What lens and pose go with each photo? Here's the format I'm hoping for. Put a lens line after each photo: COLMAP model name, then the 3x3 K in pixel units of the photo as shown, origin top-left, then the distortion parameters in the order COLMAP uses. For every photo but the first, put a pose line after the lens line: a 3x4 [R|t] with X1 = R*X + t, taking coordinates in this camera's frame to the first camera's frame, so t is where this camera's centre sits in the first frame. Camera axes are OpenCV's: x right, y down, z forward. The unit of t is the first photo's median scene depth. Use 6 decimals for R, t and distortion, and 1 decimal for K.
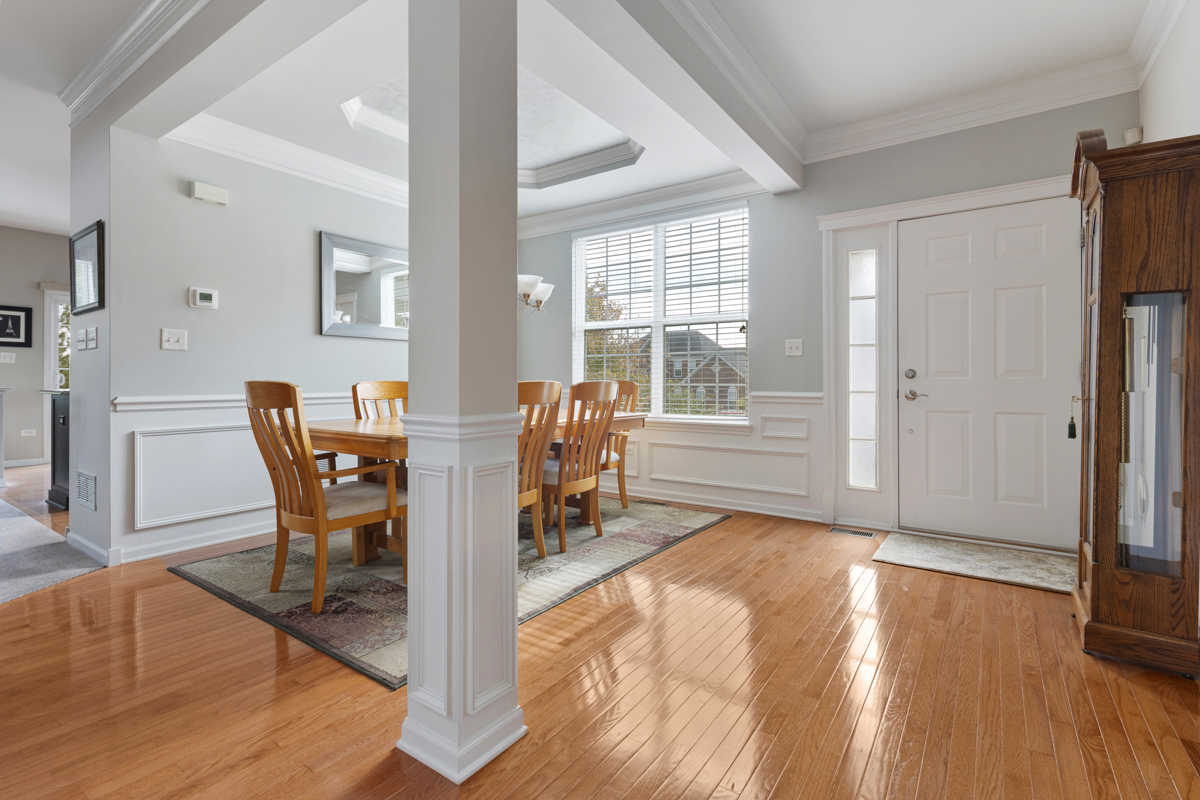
lens RADIAL K [[554.6, 0, 593.3], [0, 554.6, 384.5], [0, 0, 1]] dist [0.013887, 0.000101]
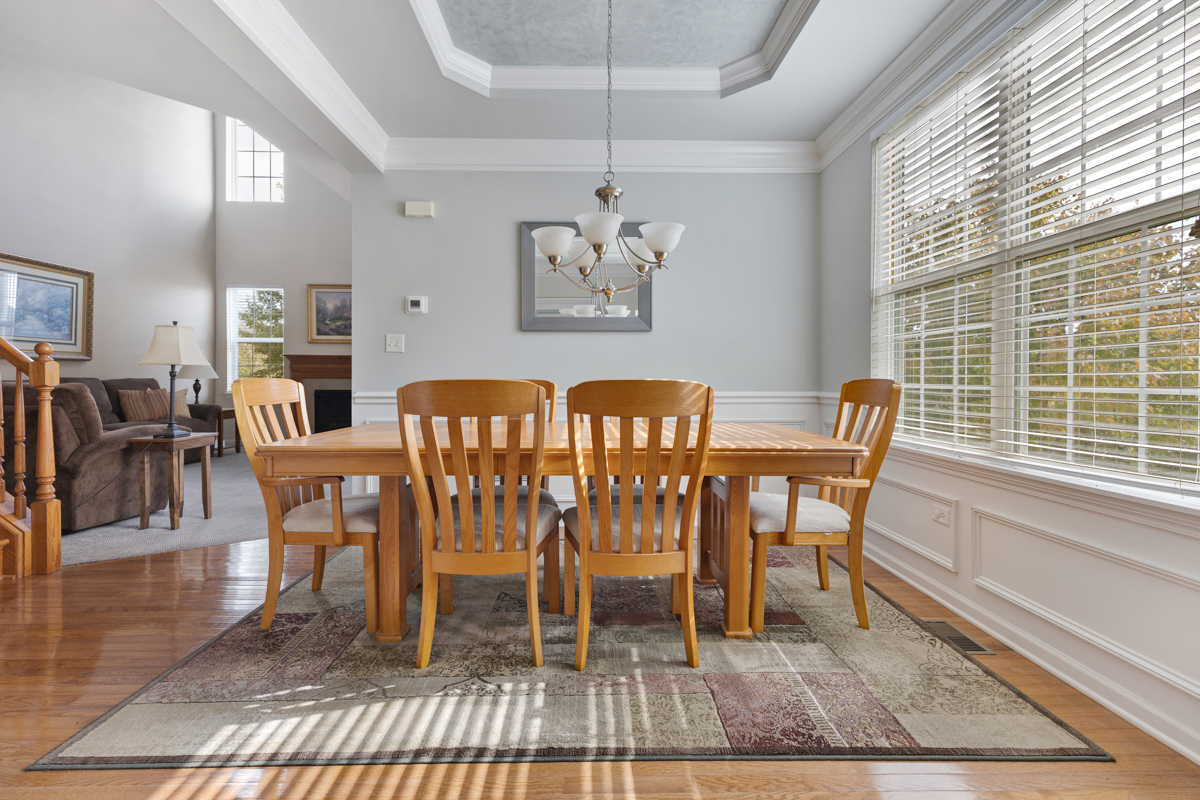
lens RADIAL K [[554.6, 0, 593.3], [0, 554.6, 384.5], [0, 0, 1]] dist [0.013887, 0.000101]
pose [[0.592488, 0.006600, -0.805553, 0.327063], [-0.004418, 0.999978, 0.004944, -0.001956], [0.805567, 0.000629, 0.592504, 0.506151]]
